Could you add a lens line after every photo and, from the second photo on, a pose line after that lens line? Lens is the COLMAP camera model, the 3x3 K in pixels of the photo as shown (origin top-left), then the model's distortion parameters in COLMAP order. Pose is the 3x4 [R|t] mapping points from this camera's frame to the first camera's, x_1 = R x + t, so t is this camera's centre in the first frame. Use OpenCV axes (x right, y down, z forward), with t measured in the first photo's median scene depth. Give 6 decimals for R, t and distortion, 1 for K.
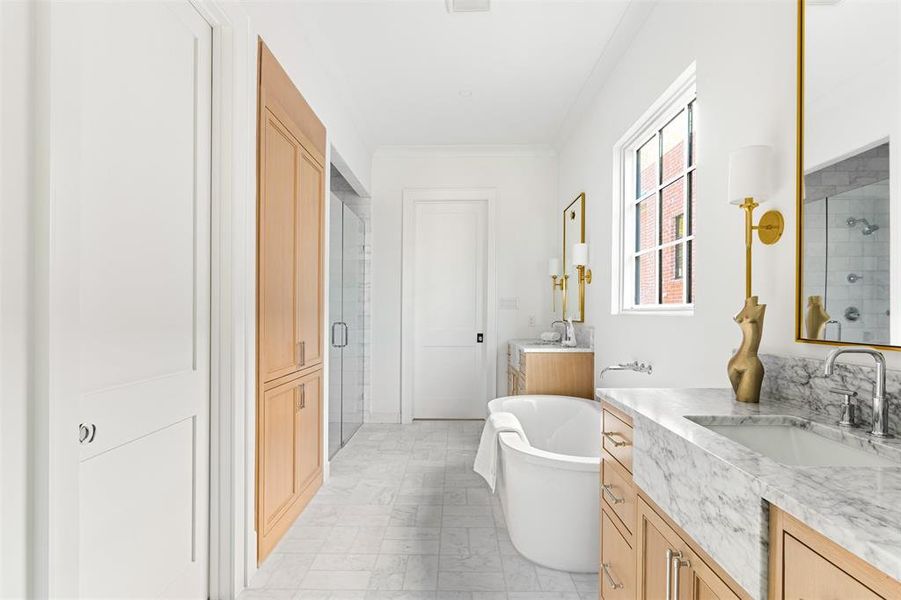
lens RADIAL K [[497.5, 0, 447.9], [0, 497.5, 309.4], [0, 0, 1]] dist [0.005838, 0.003125]
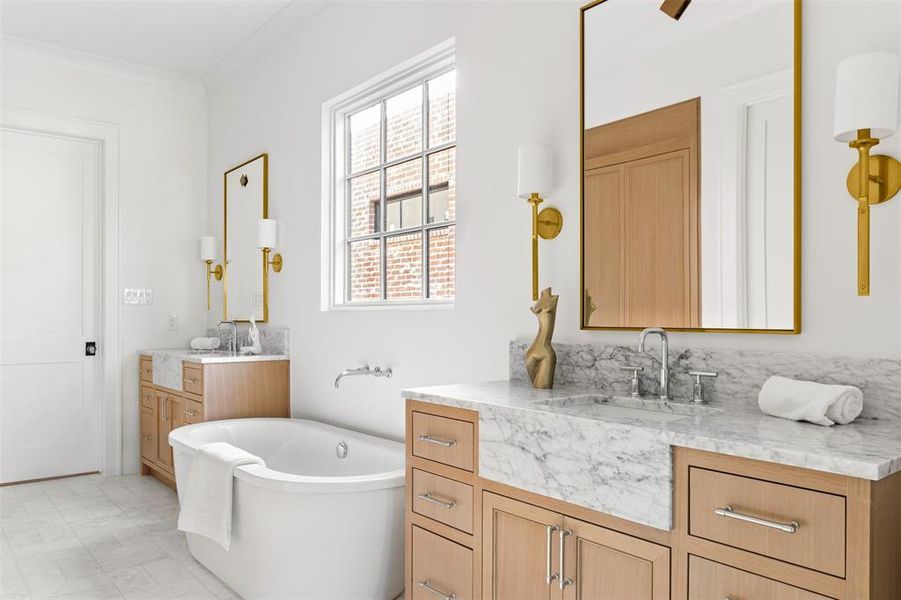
lens RADIAL K [[684.6, 0, 446.6], [0, 684.6, 308.3], [0, 0, 1]] dist [0.005187, -0.000748]
pose [[0.769842, 0.005932, 0.638207, -0.473008], [-0.002306, 0.999976, -0.006513, 0.027066], [-0.638230, 0.003542, 0.769837, 0.023833]]
